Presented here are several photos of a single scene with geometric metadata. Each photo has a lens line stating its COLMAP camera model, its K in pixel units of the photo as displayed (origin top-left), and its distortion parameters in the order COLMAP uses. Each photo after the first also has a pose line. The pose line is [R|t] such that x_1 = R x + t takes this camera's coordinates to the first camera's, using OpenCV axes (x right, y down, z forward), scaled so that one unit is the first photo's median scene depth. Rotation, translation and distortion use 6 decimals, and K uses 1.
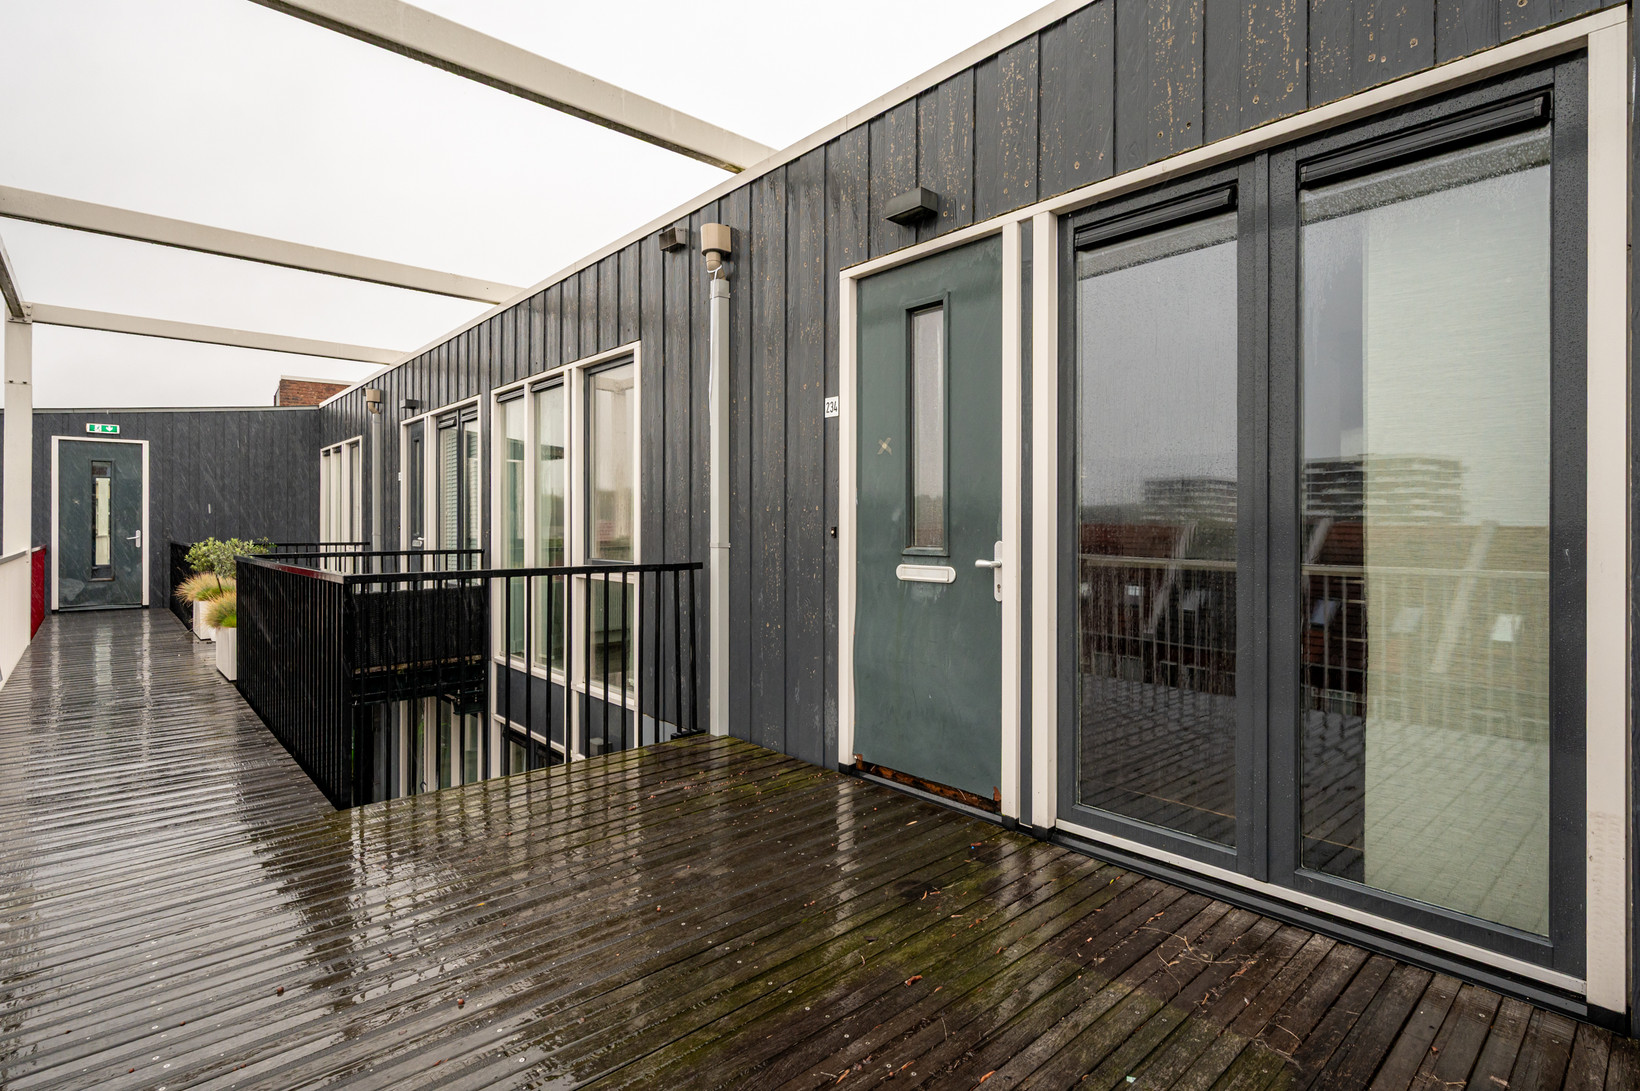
lens RADIAL K [[800.3, 0, 839.1], [0, 800.3, 520.6], [0, 0, 1]] dist [0.003962, 0.000052]
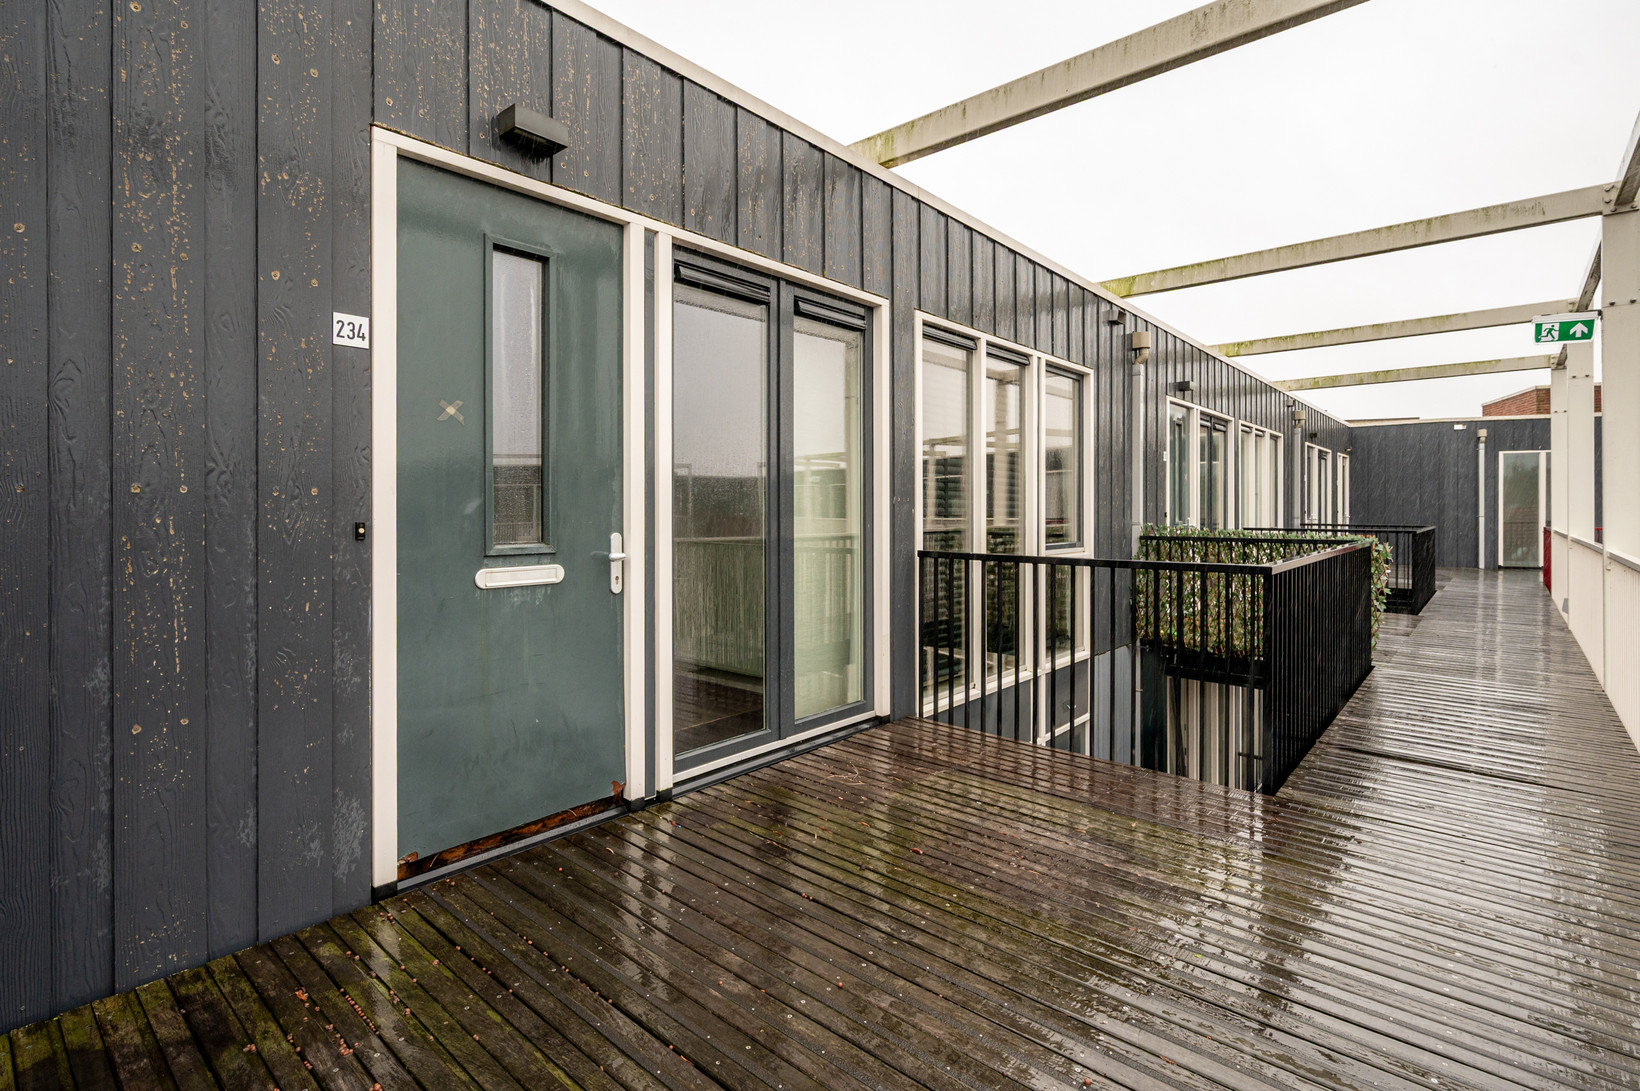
lens RADIAL K [[769.3, 0, 848.2], [0, 769.3, 513.0], [0, 0, 1]] dist [-0.006577, -0.000335]
pose [[-0.119251, -0.002192, 0.992862, -0.787484], [-0.000860, 0.999997, 0.002104, -0.001105], [-0.992864, -0.000603, -0.119252, 0.832016]]
